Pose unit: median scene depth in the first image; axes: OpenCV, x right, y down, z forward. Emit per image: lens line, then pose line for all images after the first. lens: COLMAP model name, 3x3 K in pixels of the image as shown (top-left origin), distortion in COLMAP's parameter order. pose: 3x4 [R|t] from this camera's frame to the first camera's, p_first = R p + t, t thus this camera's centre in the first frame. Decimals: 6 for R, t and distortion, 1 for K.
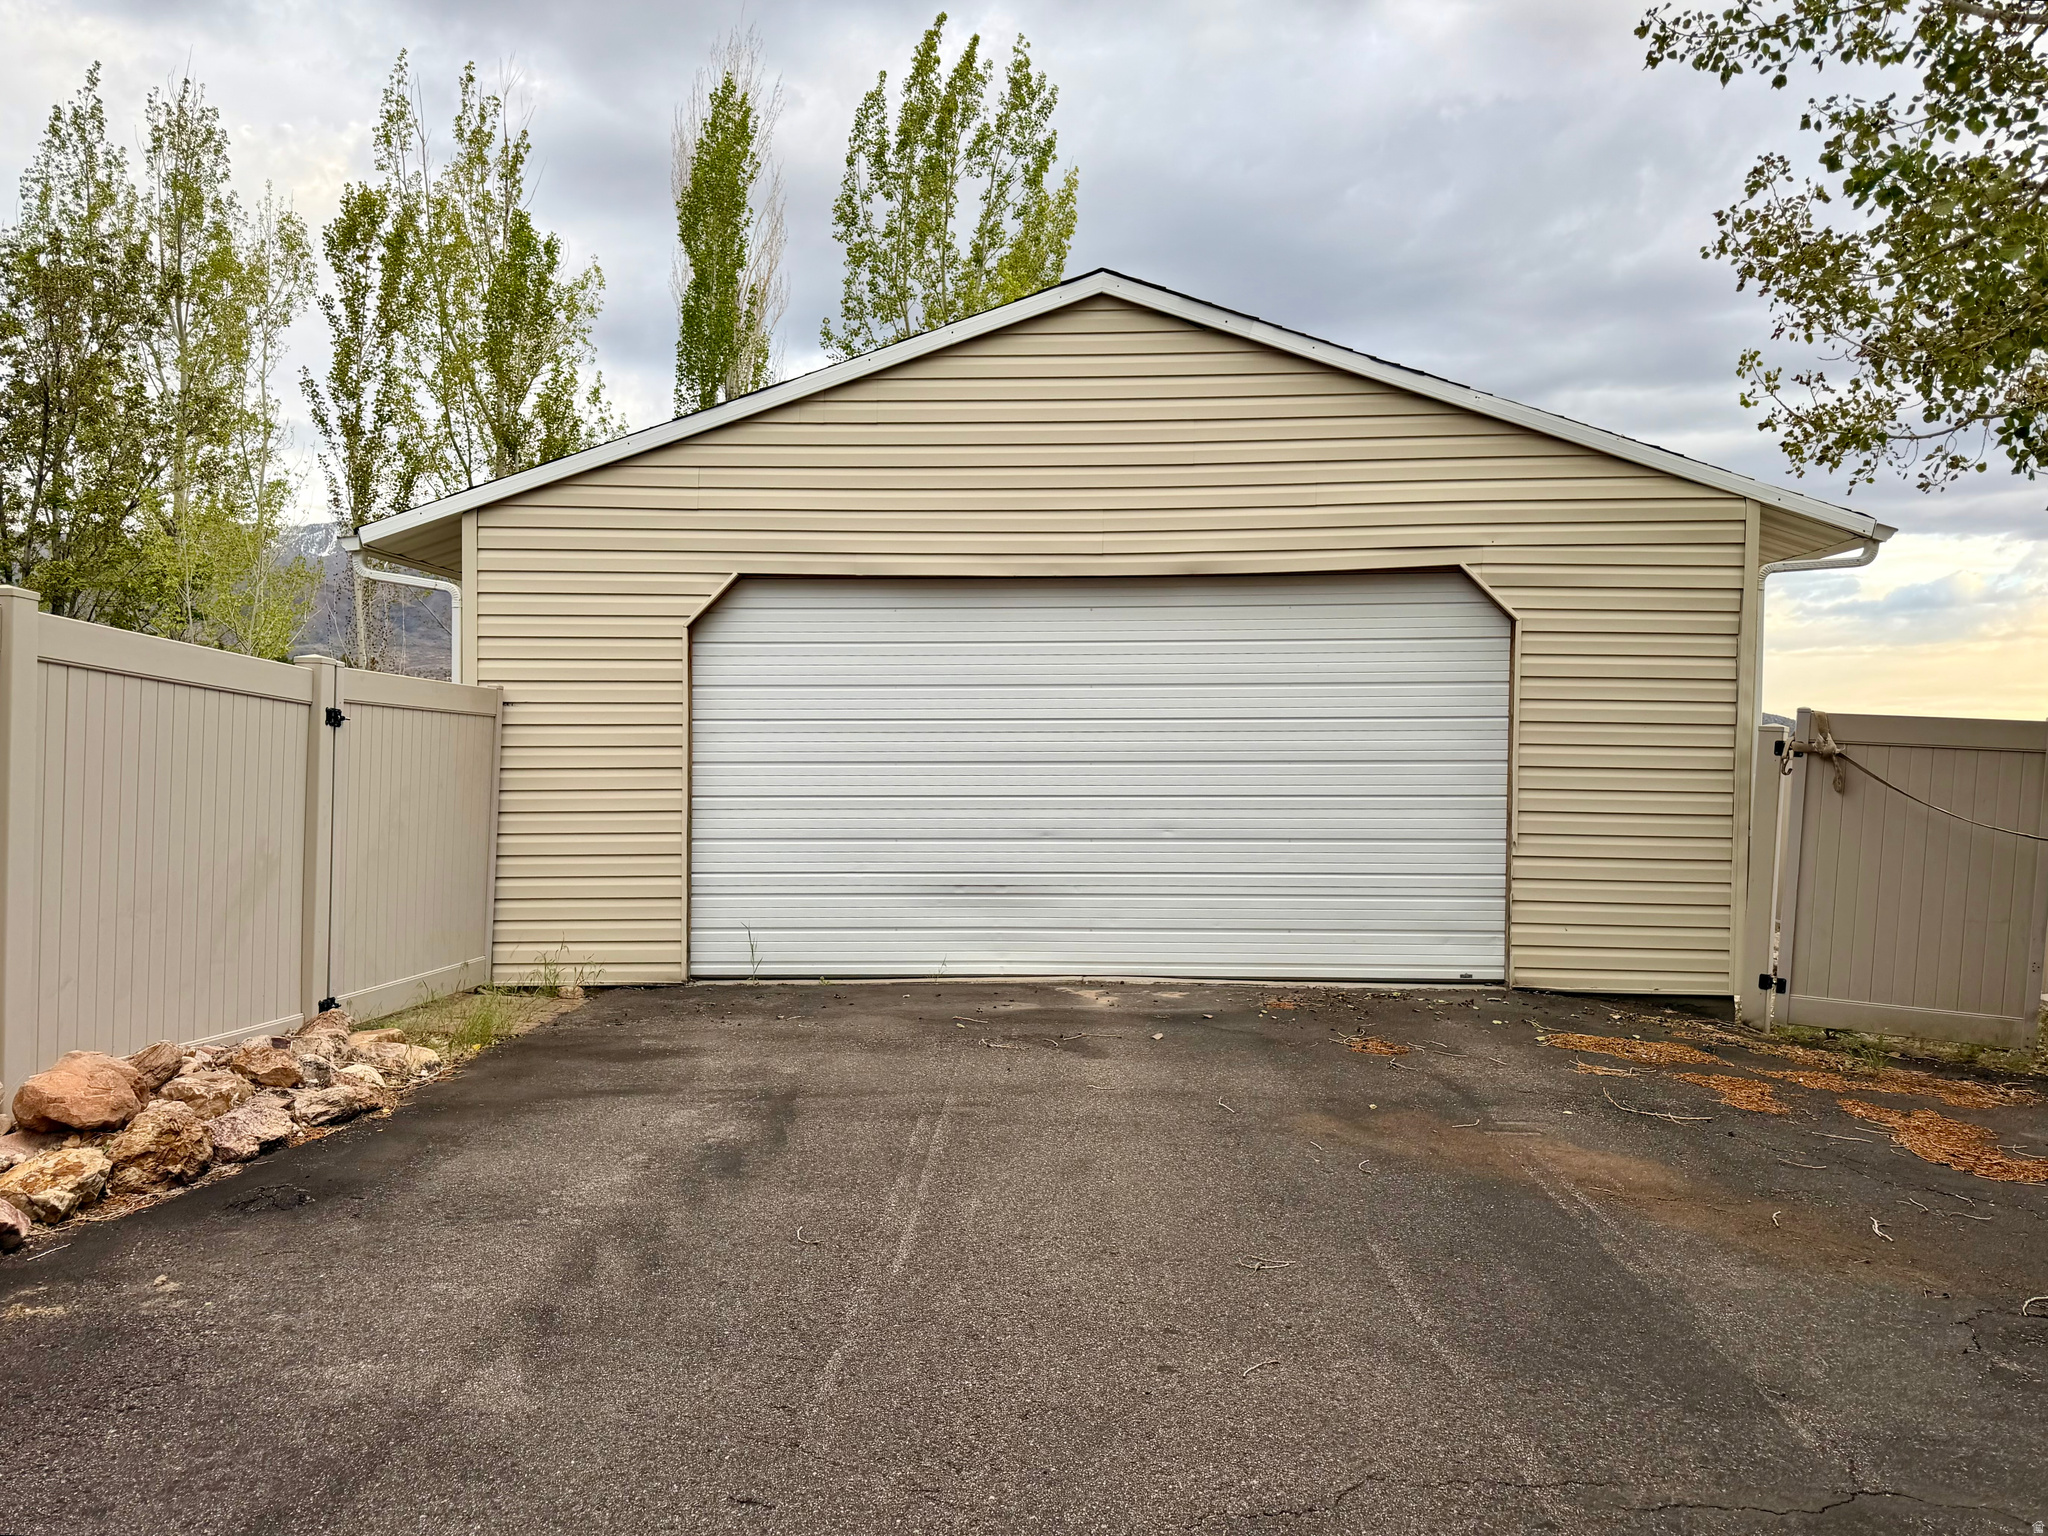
lens RADIAL K [[1472.5, 0, 1018.6], [0, 1472.5, 775.6], [0, 0, 1]] dist [0.072841, -0.095226]
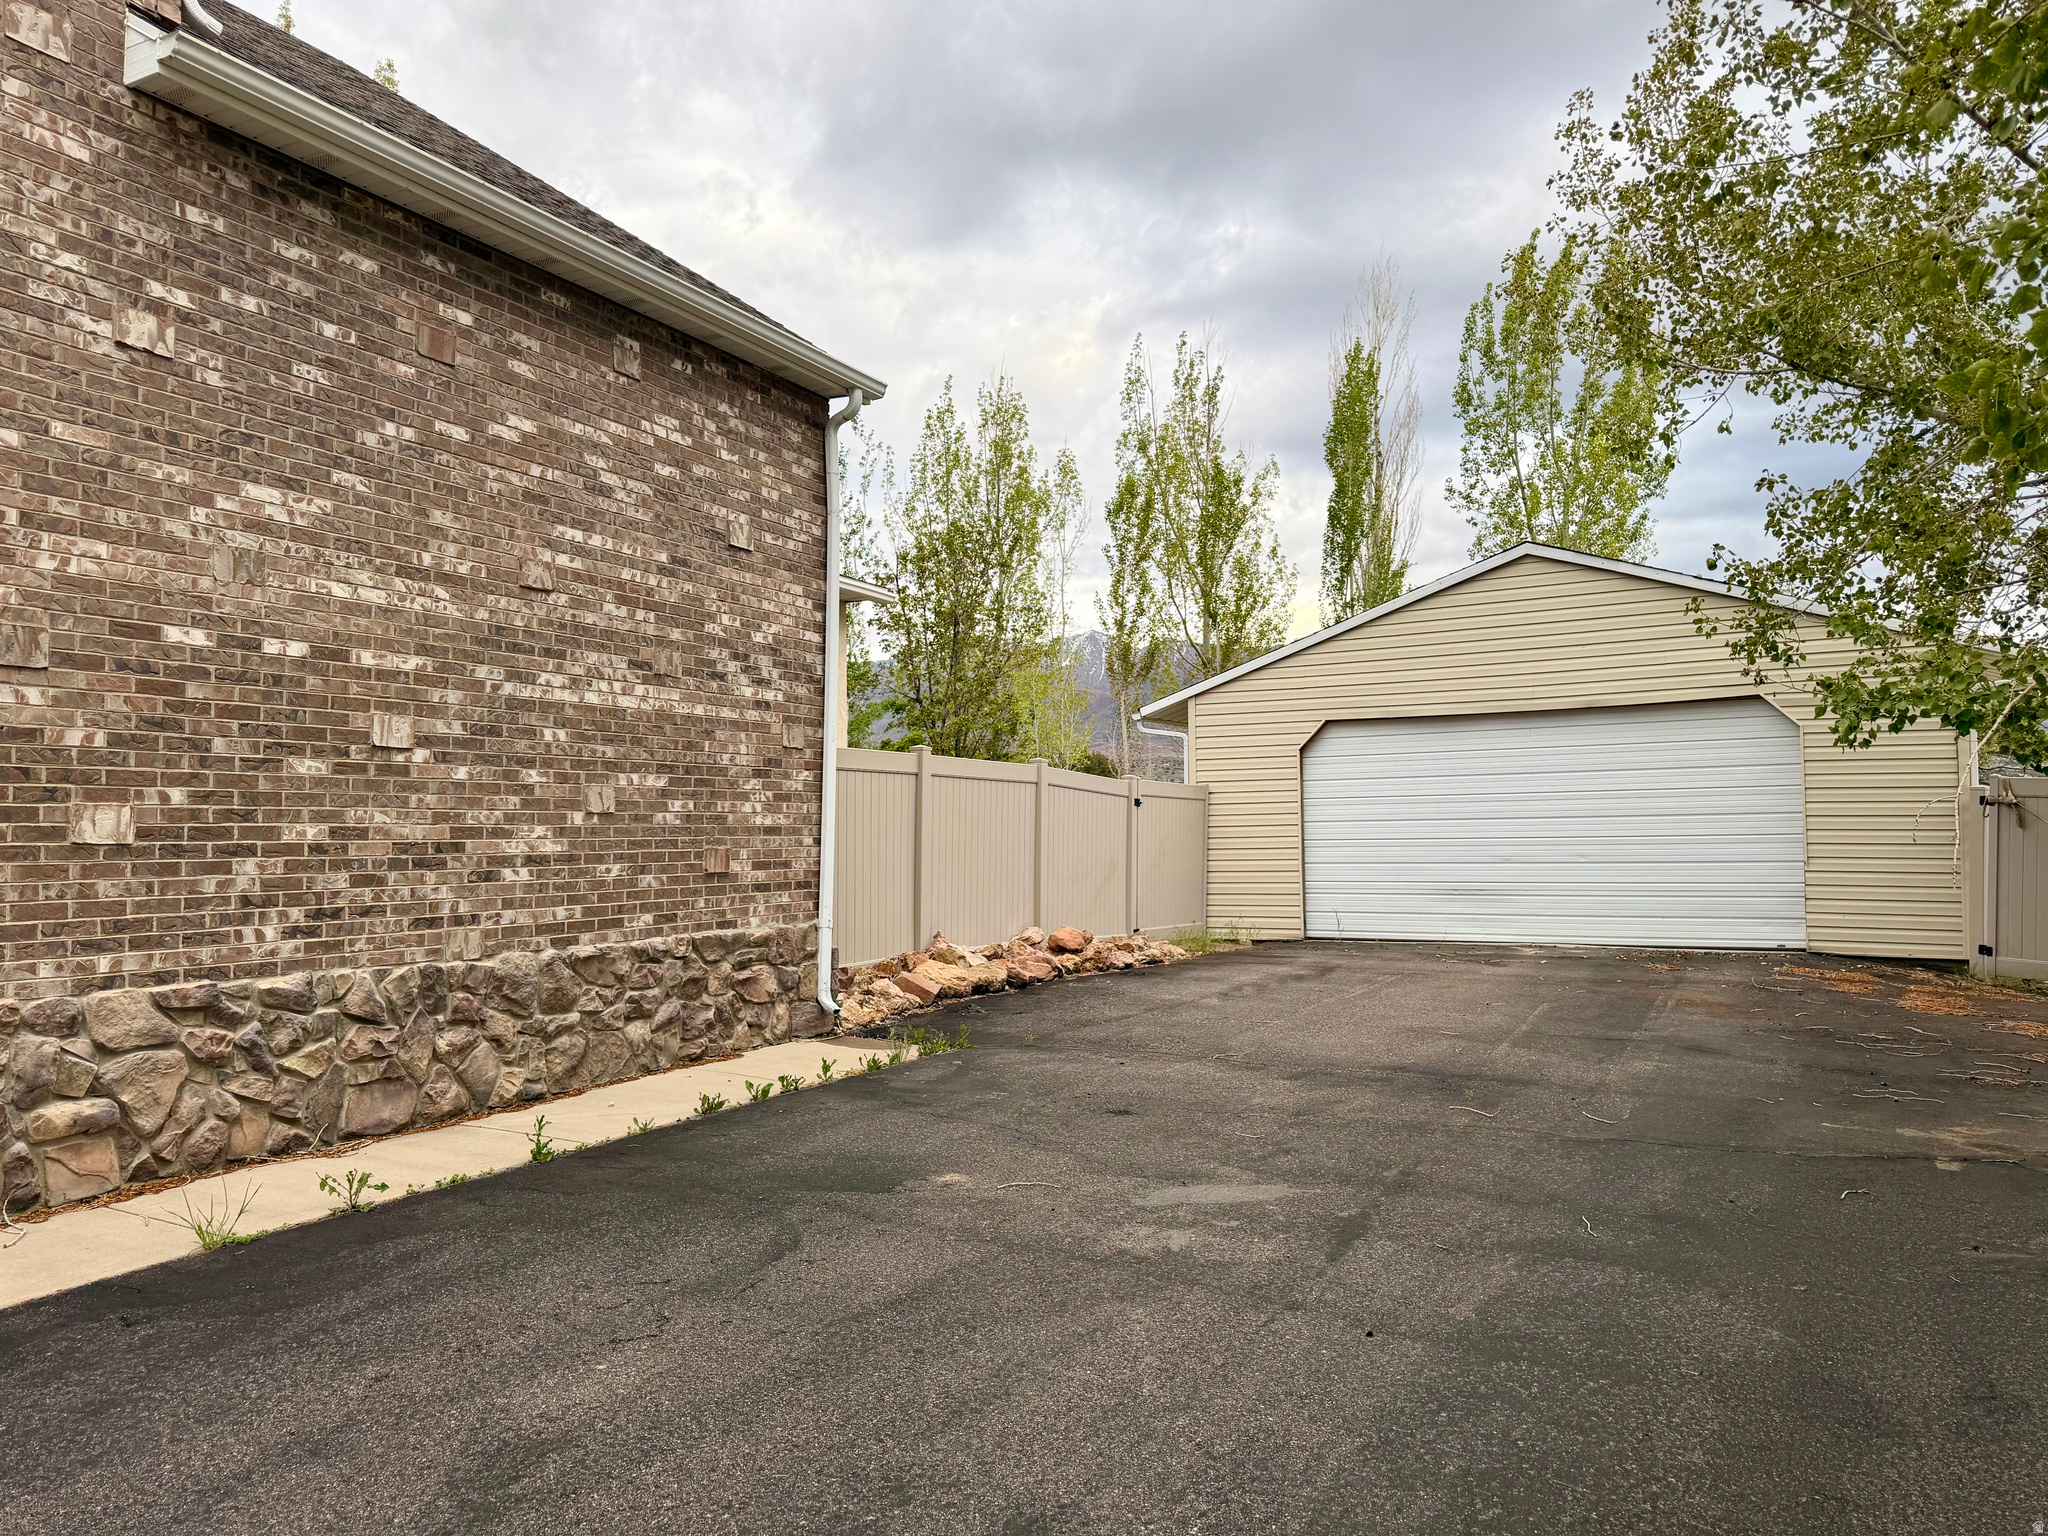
lens RADIAL K [[1472.5, 0, 1018.6], [0, 1472.5, 775.6], [0, 0, 1]] dist [0.072841, -0.095226]
pose [[0.893971, -0.032184, -0.446969, 0.126249], [0.008832, 0.998489, -0.054232, 0.013299], [0.448039, 0.044535, 0.892904, -0.359880]]
